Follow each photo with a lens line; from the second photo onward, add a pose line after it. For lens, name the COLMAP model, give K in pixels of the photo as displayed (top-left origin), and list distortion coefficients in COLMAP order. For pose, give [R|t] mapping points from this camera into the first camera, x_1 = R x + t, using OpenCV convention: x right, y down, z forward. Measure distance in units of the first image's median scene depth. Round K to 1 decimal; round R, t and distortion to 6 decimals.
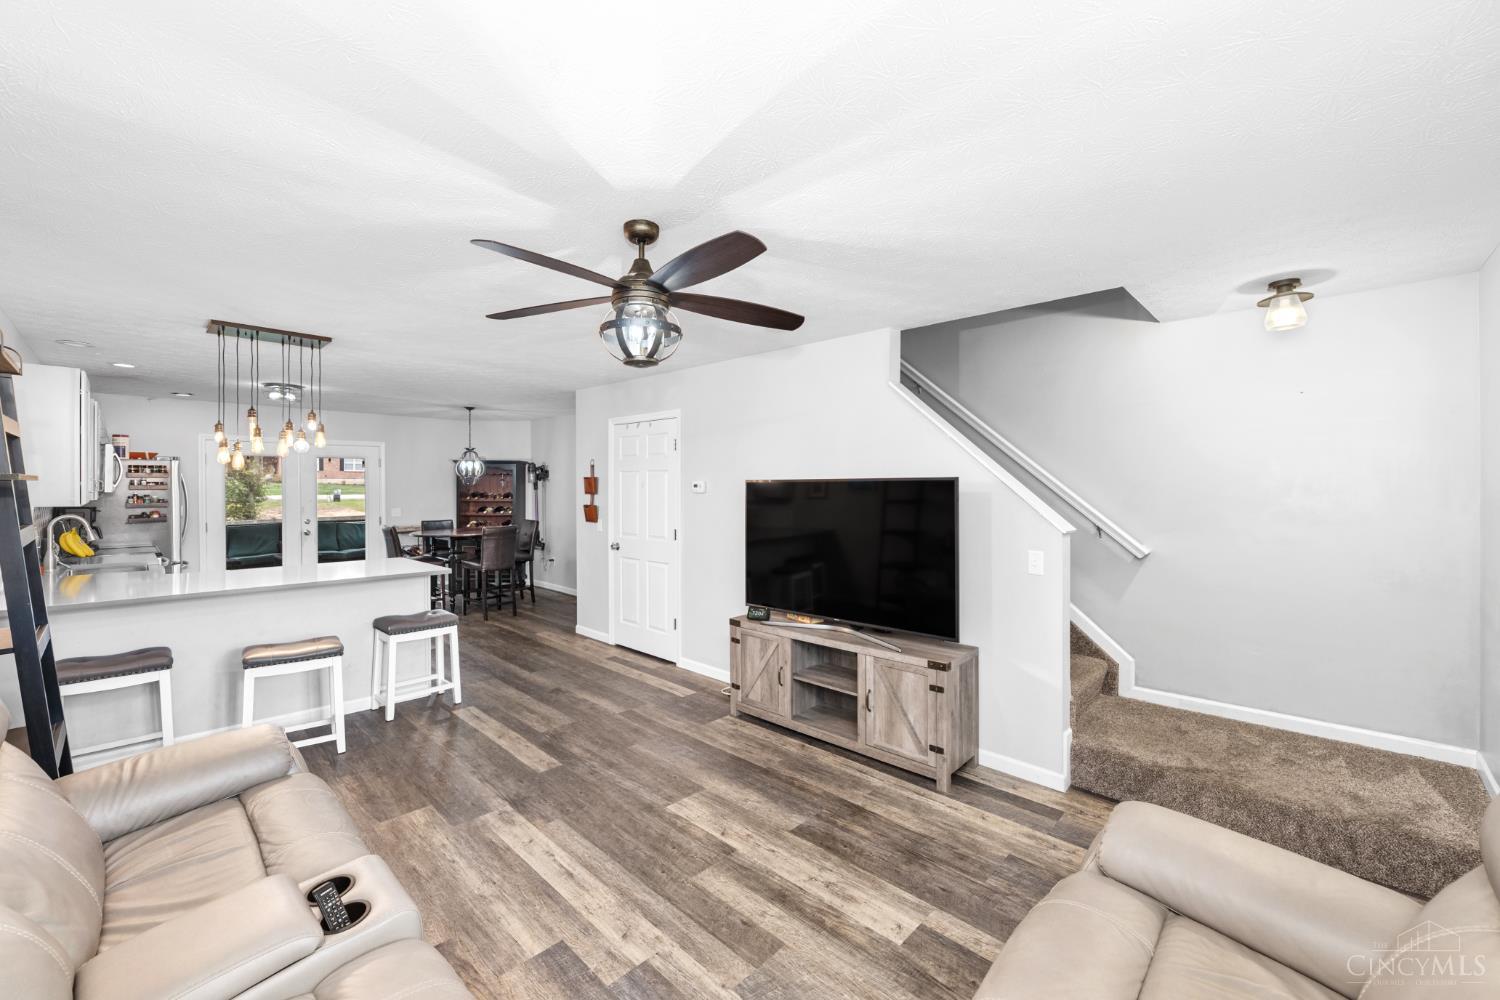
lens RADIAL K [[600.5, 0, 746.1], [0, 600.5, 487.7], [0, 0, 1]] dist [-0.001960, -0.000307]
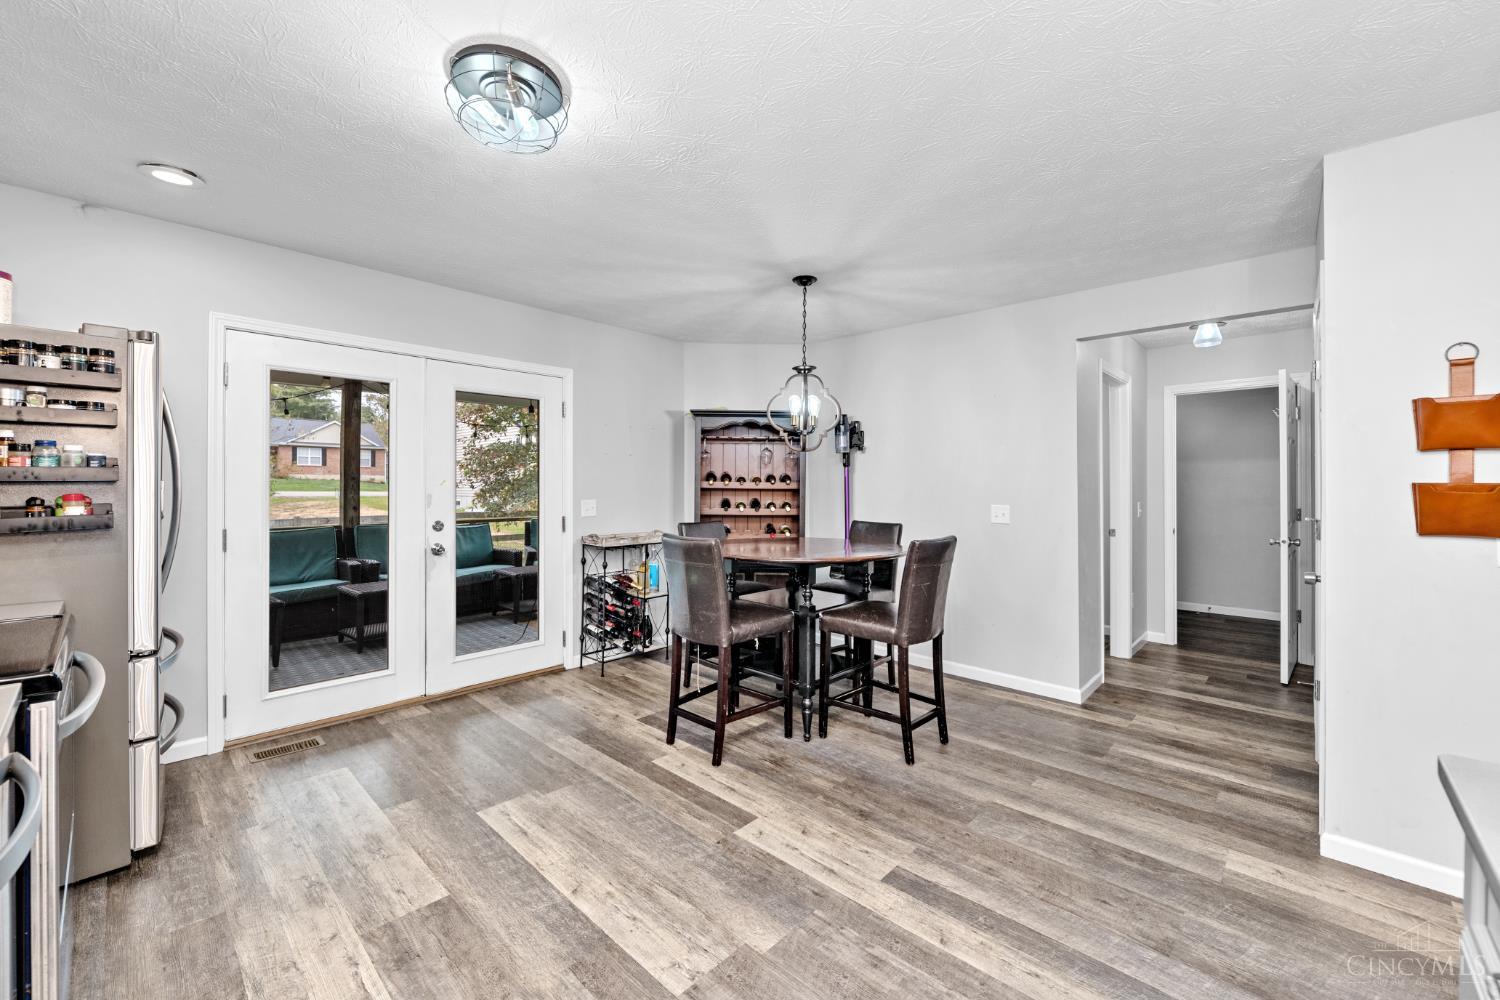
lens RADIAL K [[600.5, 0, 746.1], [0, 600.5, 487.7], [0, 0, 1]] dist [-0.001960, -0.000307]
pose [[0.999944, 0.004232, 0.009723, -1.279331], [-0.004239, 0.999991, 0.000742, 0.064936], [-0.009720, -0.000783, 0.999952, 1.366383]]
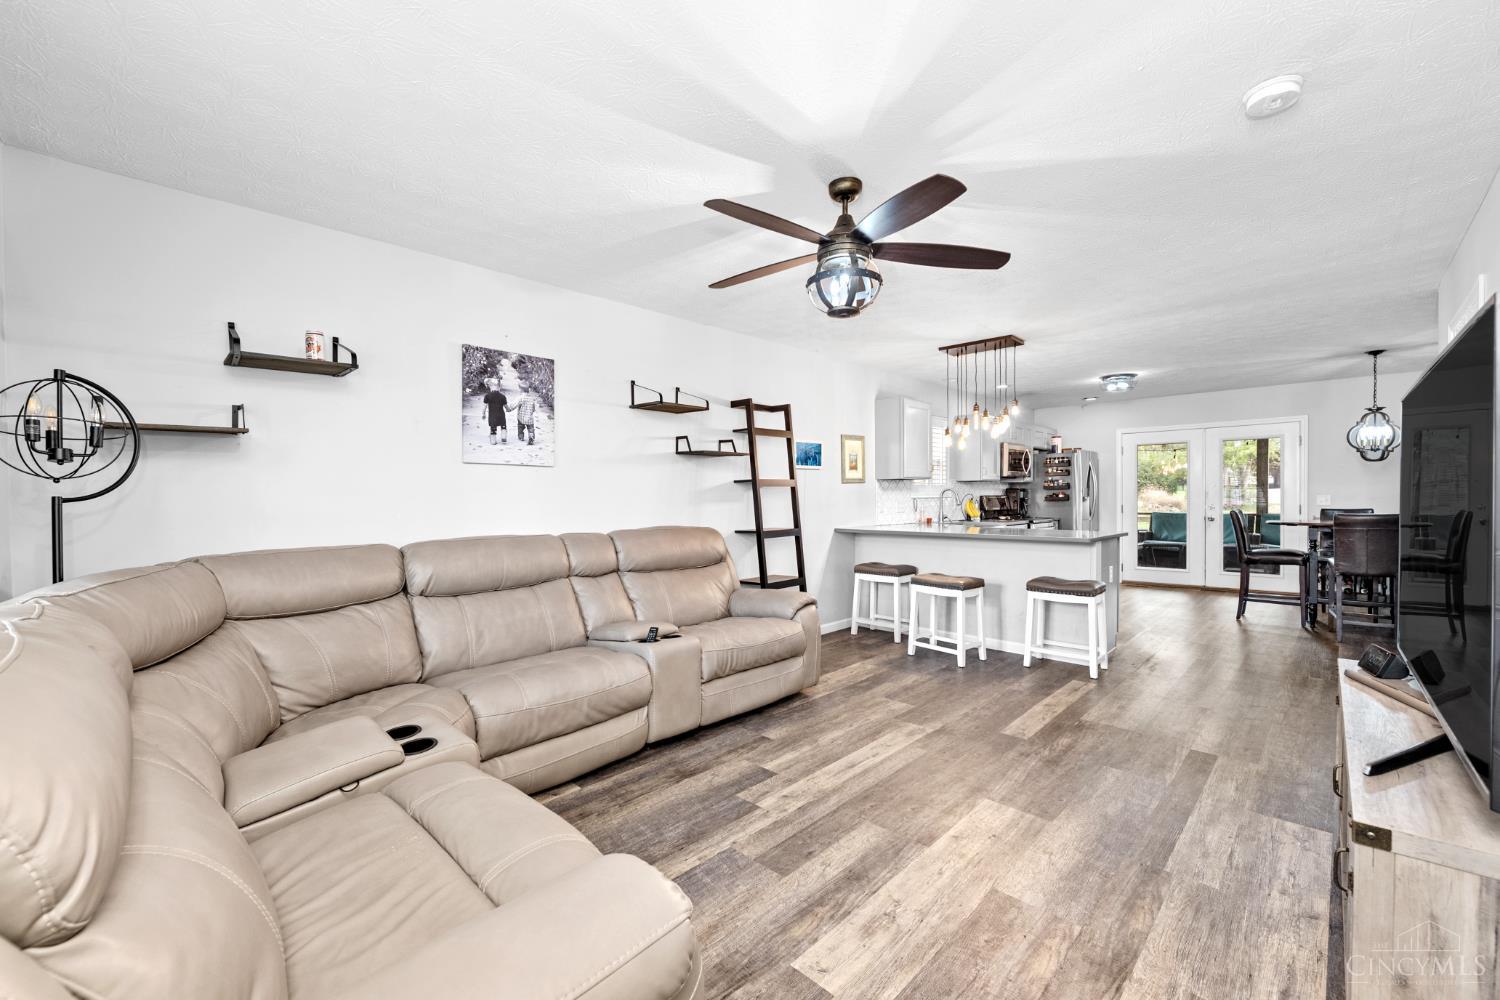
lens RADIAL K [[609.5, 0, 747.5], [0, 609.5, 515.2], [0, 0, 1]] dist [-0.001087, -0.000133]
pose [[-0.002089, 0.028352, -0.999596, 0.693203], [0.009428, 0.999554, 0.028331, 0.088257], [0.999953, -0.009365, -0.002356, 0.622179]]
